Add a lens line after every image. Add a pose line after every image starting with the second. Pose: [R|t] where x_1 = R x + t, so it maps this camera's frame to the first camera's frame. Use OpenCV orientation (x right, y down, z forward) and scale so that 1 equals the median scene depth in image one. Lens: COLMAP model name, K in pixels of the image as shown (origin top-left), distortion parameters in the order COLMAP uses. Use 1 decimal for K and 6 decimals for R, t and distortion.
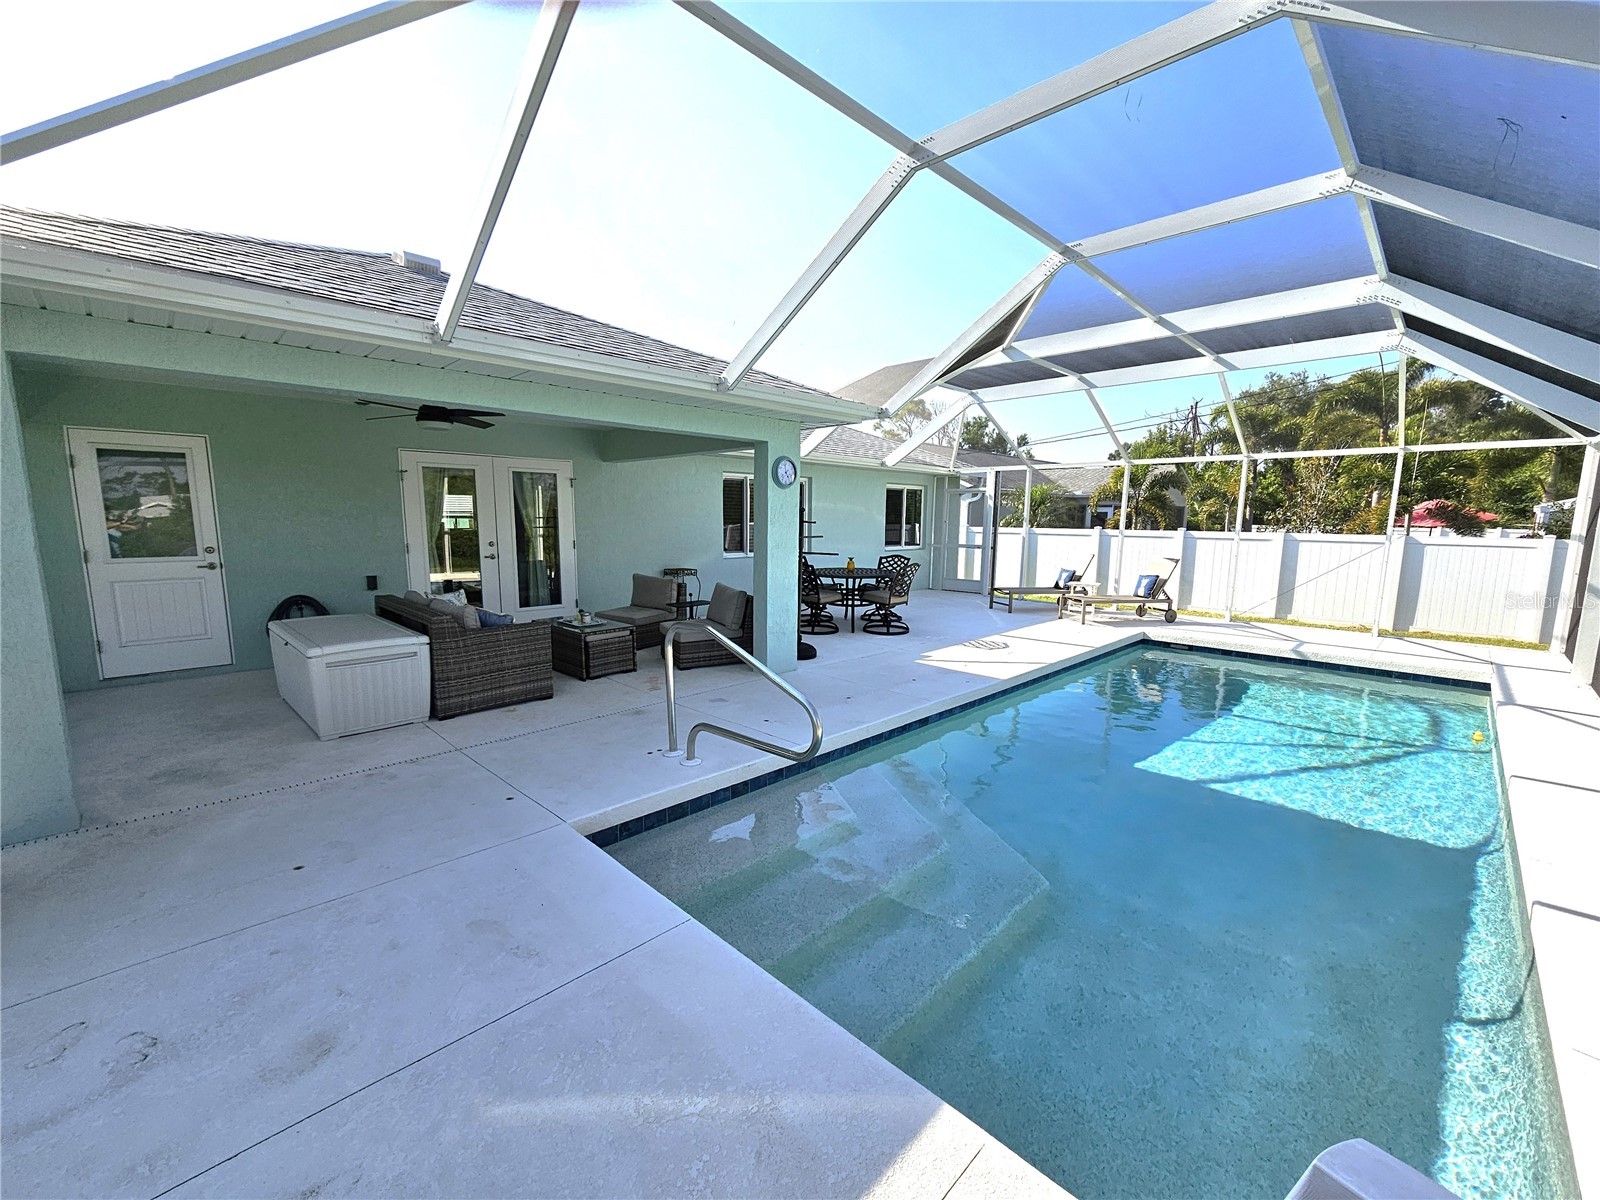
lens RADIAL K [[657.9, 0, 803.3], [0, 657.9, 607.1], [0, 0, 1]] dist [-0.005985, 0.003484]
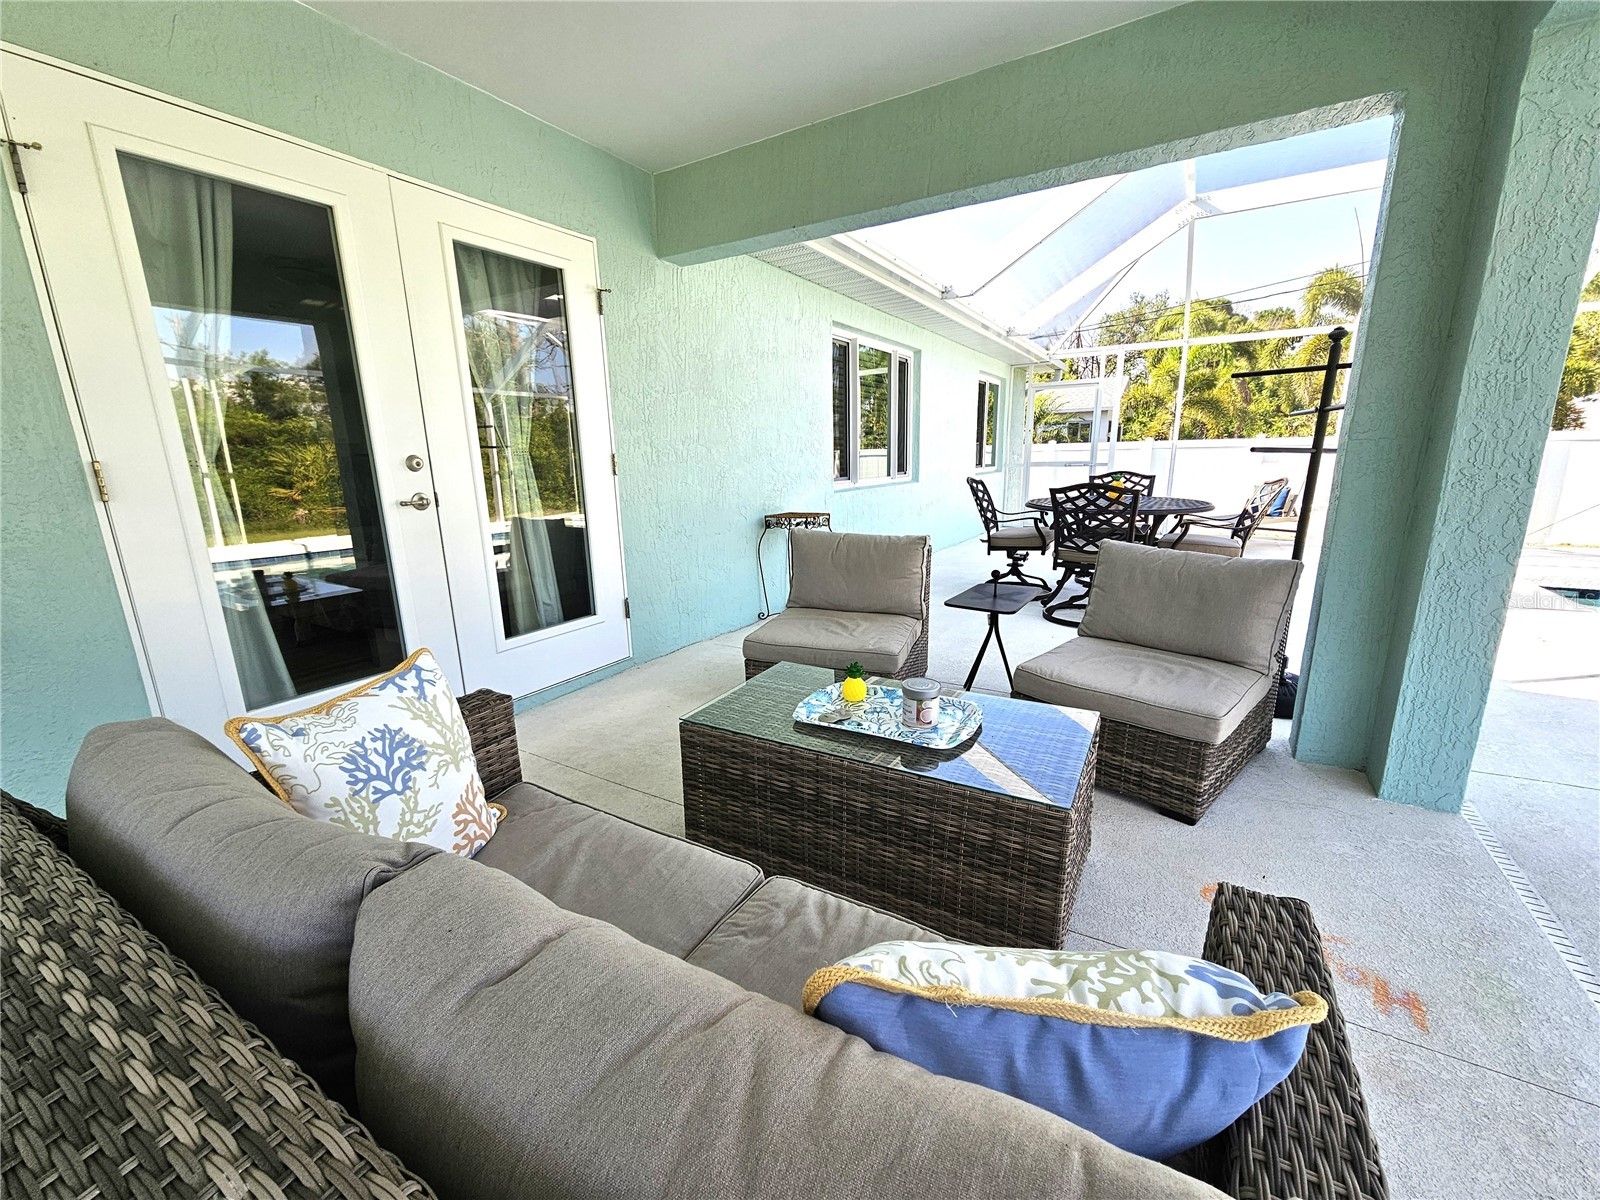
lens RADIAL K [[657.9, 0, 795.5], [0, 657.9, 603.9], [0, 0, 1]] dist [-0.005985, 0.003484]
pose [[0.971336, -0.078947, 0.224216, -0.352230], [0.059543, 0.993974, 0.092029, -0.043691], [-0.230131, -0.076041, 0.970184, 0.608025]]
